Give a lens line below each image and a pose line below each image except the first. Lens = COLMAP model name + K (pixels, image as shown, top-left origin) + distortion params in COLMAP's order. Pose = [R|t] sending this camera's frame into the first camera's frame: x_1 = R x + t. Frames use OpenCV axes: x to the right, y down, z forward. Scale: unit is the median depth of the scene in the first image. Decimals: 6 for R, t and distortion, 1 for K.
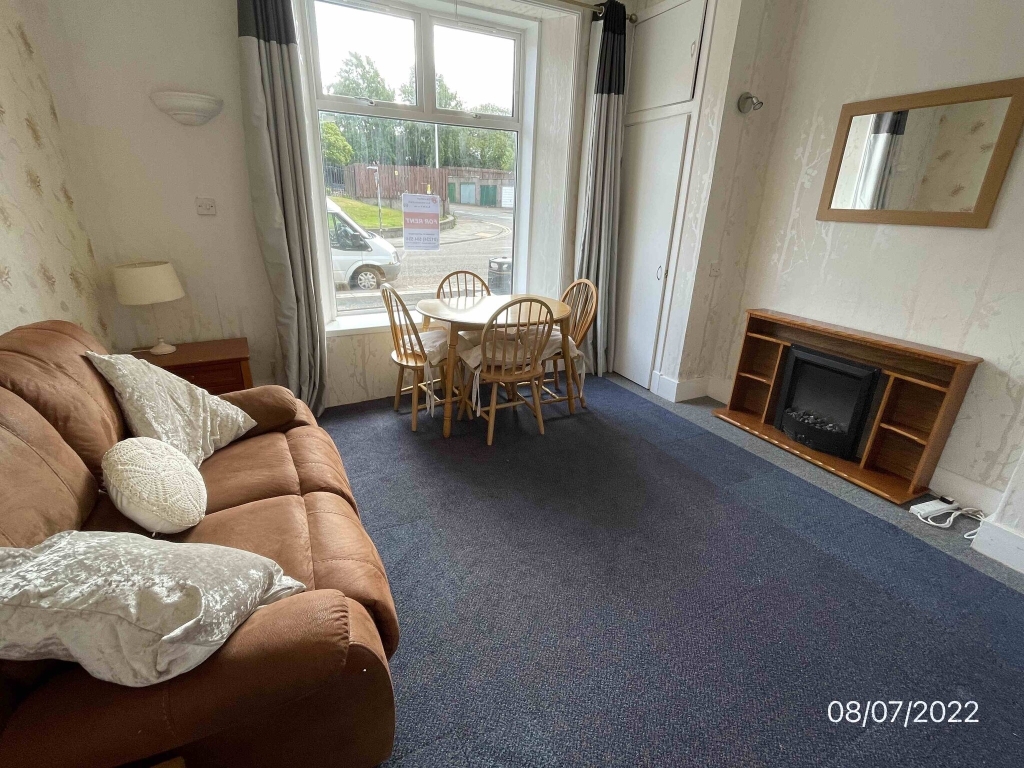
lens RADIAL K [[474.3, 0, 512.0], [0, 474.3, 384.0], [0, 0, 1]] dist [0.001628, 0.000257]
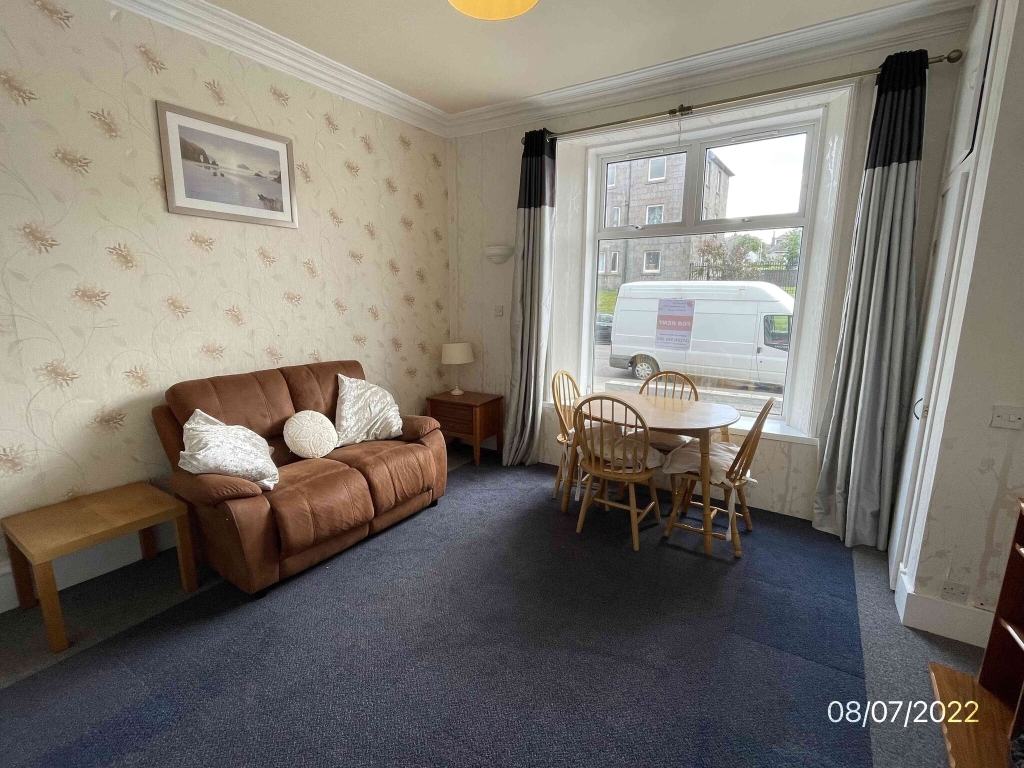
lens RADIAL K [[474.3, 0, 512.0], [0, 474.3, 384.0], [0, 0, 1]] dist [0.001628, 0.000257]
pose [[0.490003, 0.133909, -0.861374, 0.718892], [-0.301058, 0.953327, -0.023057, -0.108901], [0.818083, 0.270621, 0.507448, 0.279293]]
